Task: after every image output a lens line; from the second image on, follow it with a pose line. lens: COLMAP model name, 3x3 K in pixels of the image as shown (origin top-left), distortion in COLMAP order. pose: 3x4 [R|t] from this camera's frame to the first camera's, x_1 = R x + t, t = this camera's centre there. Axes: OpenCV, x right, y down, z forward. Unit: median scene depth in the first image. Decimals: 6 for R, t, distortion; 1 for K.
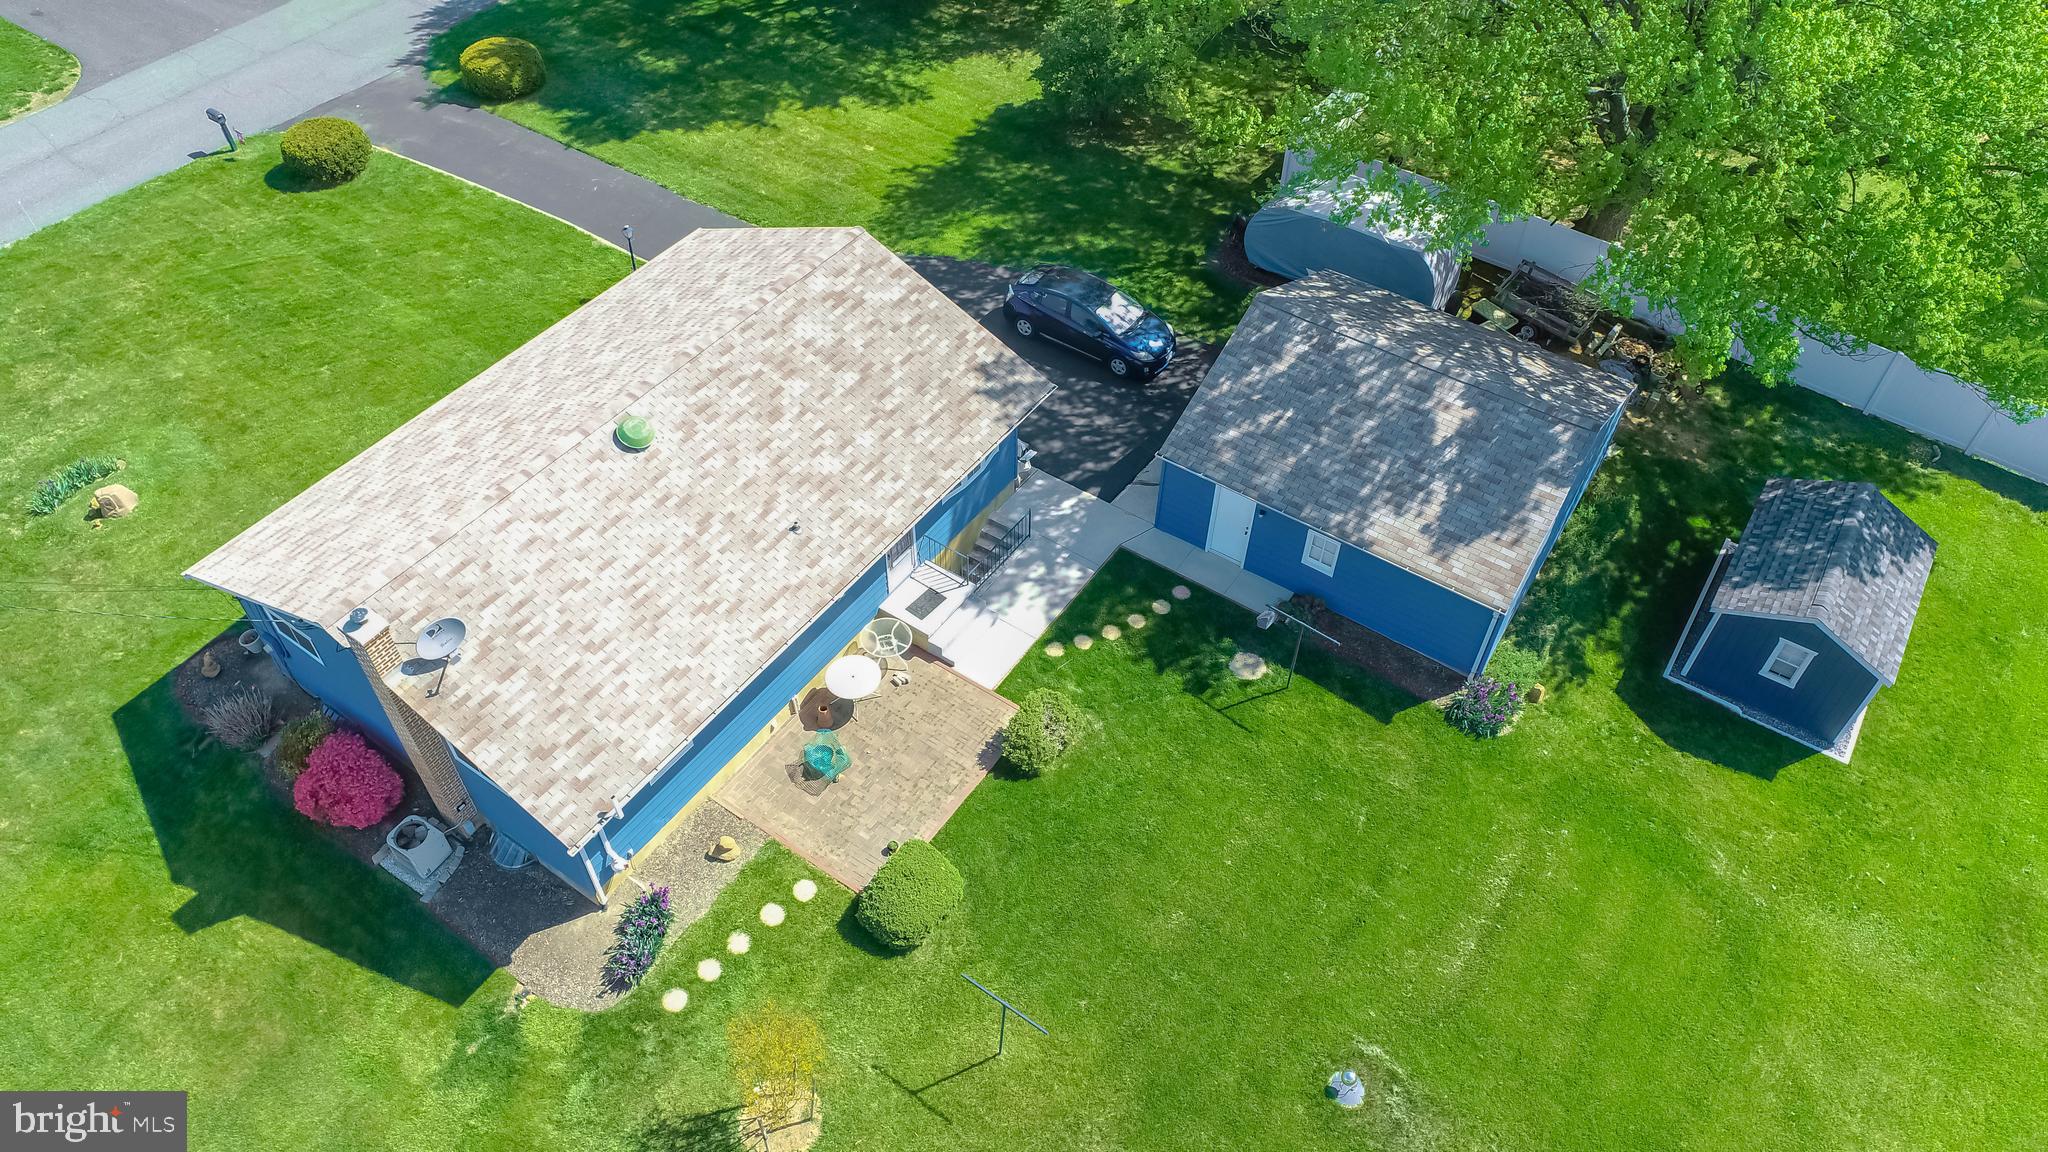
lens RADIAL K [[1407.1, 0, 1024.0], [0, 1407.1, 576.0], [0, 0, 1]] dist [0.006503, -0.008336]
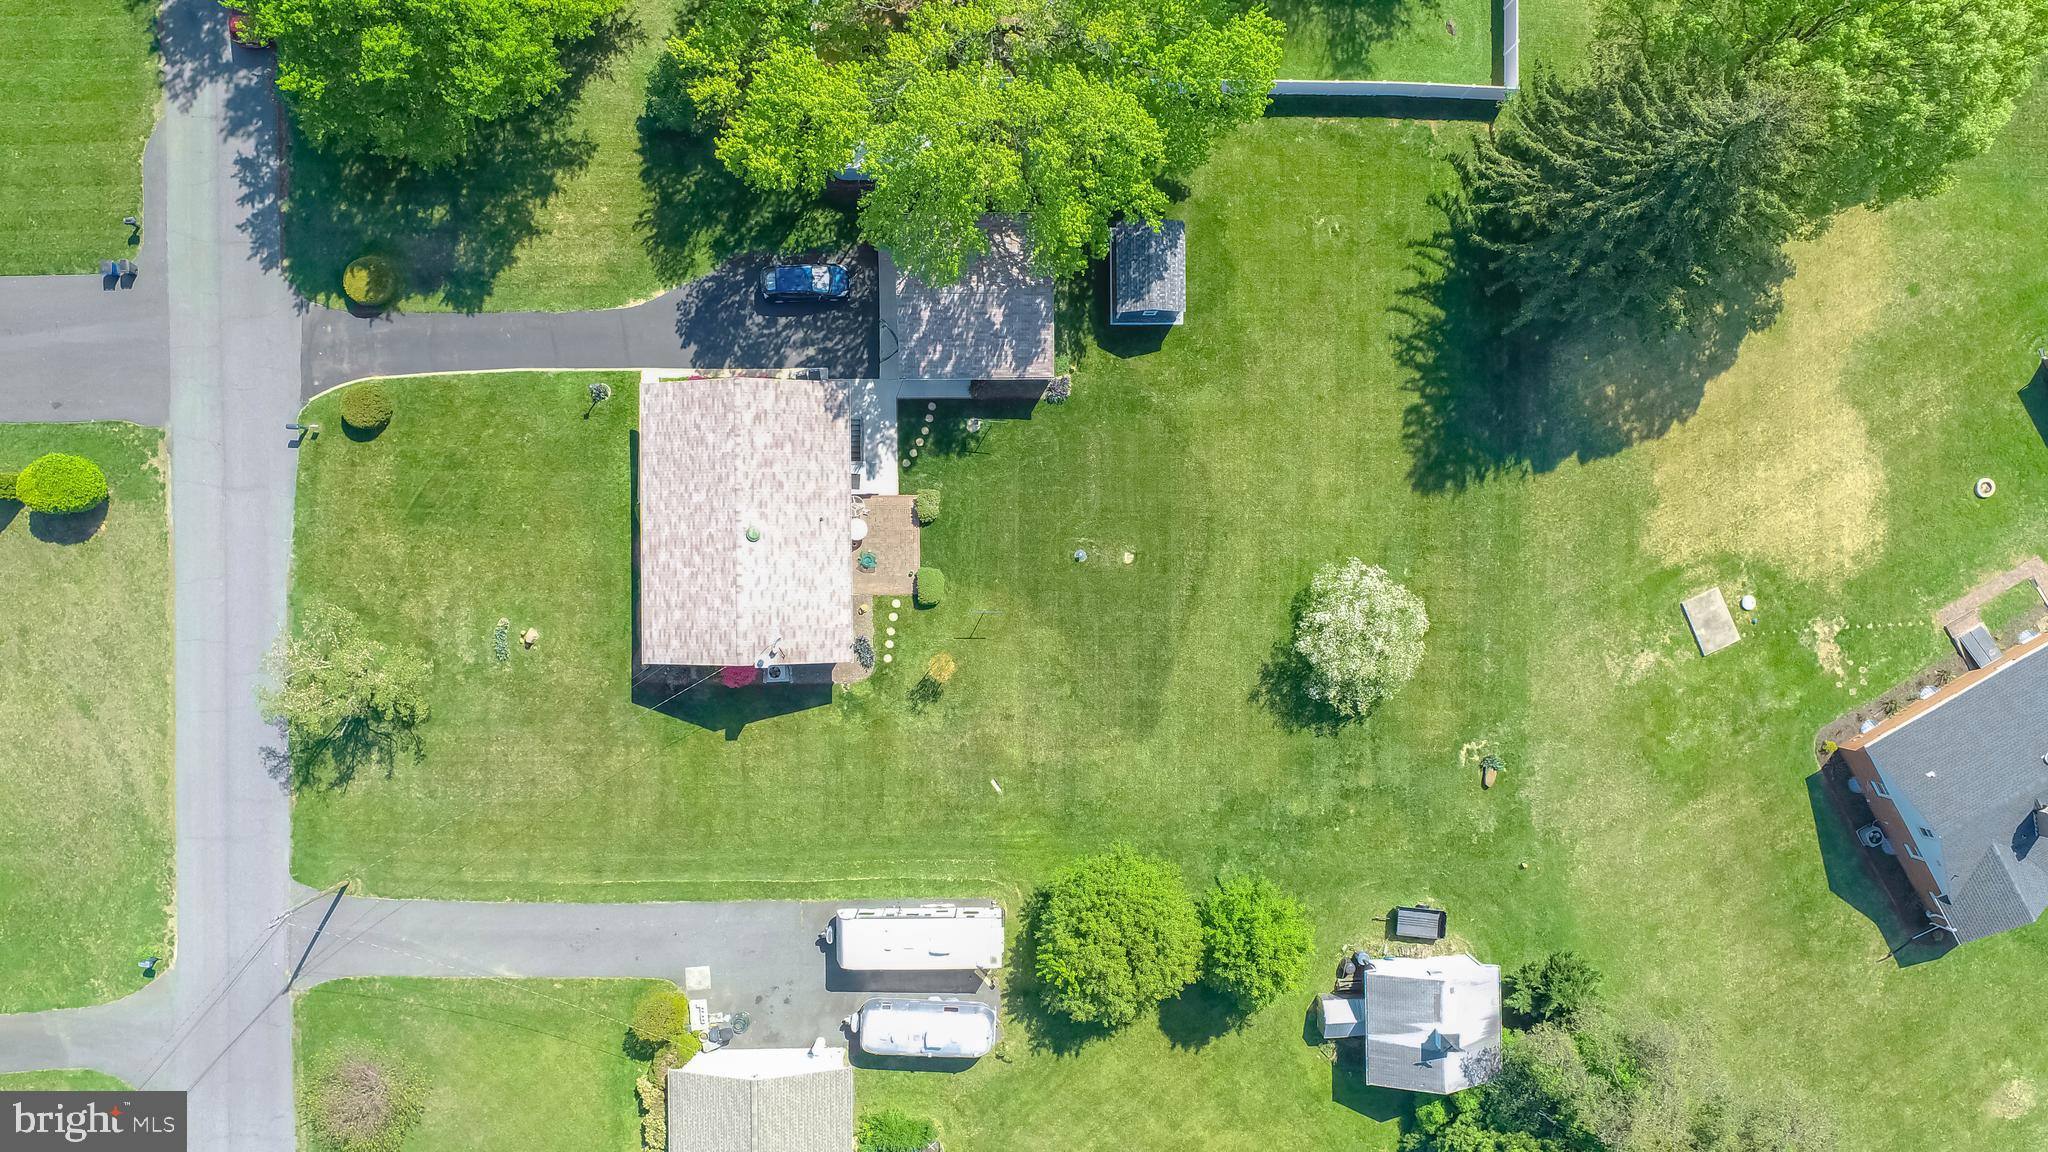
lens RADIAL K [[1407.1, 0, 1024.0], [0, 1407.1, 576.0], [0, 0, 1]] dist [0.006503, -0.008336]
pose [[0.816319, -0.577594, -0.002940, 0.084392], [0.435014, 0.611445, 0.660982, -1.387679], [-0.379981, -0.540851, 0.750396, -1.060199]]
